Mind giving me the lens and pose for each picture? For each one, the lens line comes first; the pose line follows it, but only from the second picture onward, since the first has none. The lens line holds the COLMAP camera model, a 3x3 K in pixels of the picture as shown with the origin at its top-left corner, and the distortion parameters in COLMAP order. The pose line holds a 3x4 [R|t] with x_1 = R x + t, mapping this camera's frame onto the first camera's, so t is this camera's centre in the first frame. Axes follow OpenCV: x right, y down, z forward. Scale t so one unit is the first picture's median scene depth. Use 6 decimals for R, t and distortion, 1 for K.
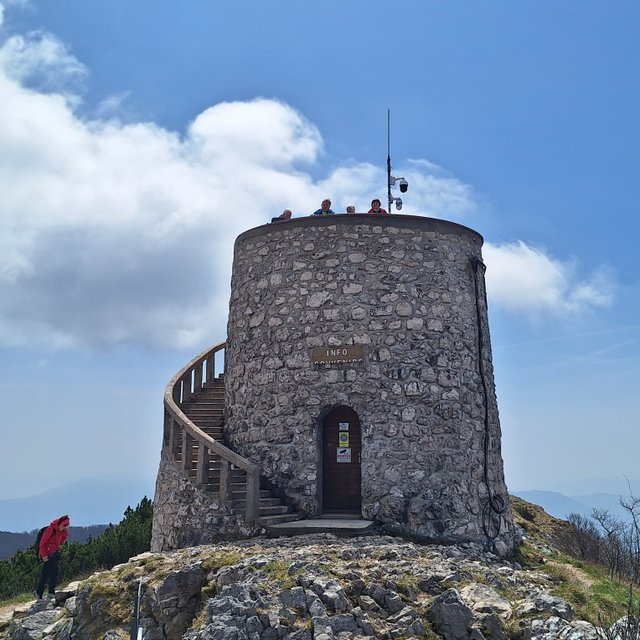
lens RADIAL K [[836.5, 0, 321.8], [0, 836.5, 305.8], [0, 0, 1]] dist [0.071169, 0.000000]
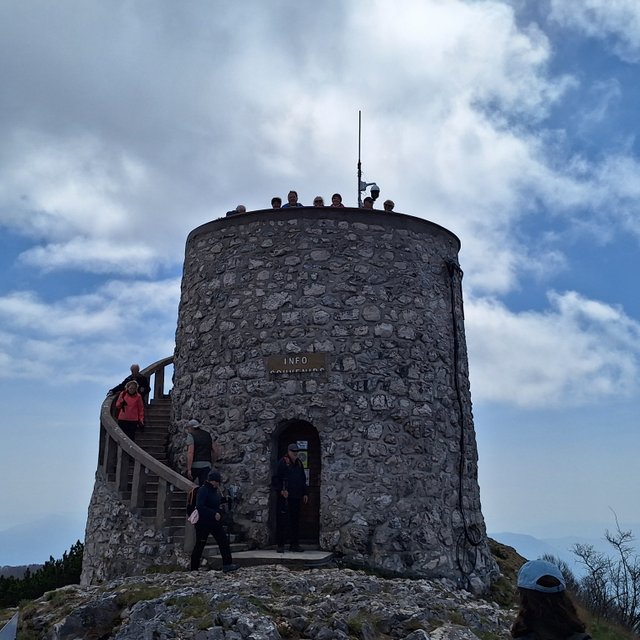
lens RADIAL K [[836.5, 0, 316.9], [0, 836.5, 317.8], [0, 0, 1]] dist [0.071169, 0.000000]
pose [[0.999545, 0.017692, 0.024431, 0.018235], [-0.016917, 0.999359, -0.031554, 0.037914], [-0.024974, 0.031126, 0.999203, 0.111359]]
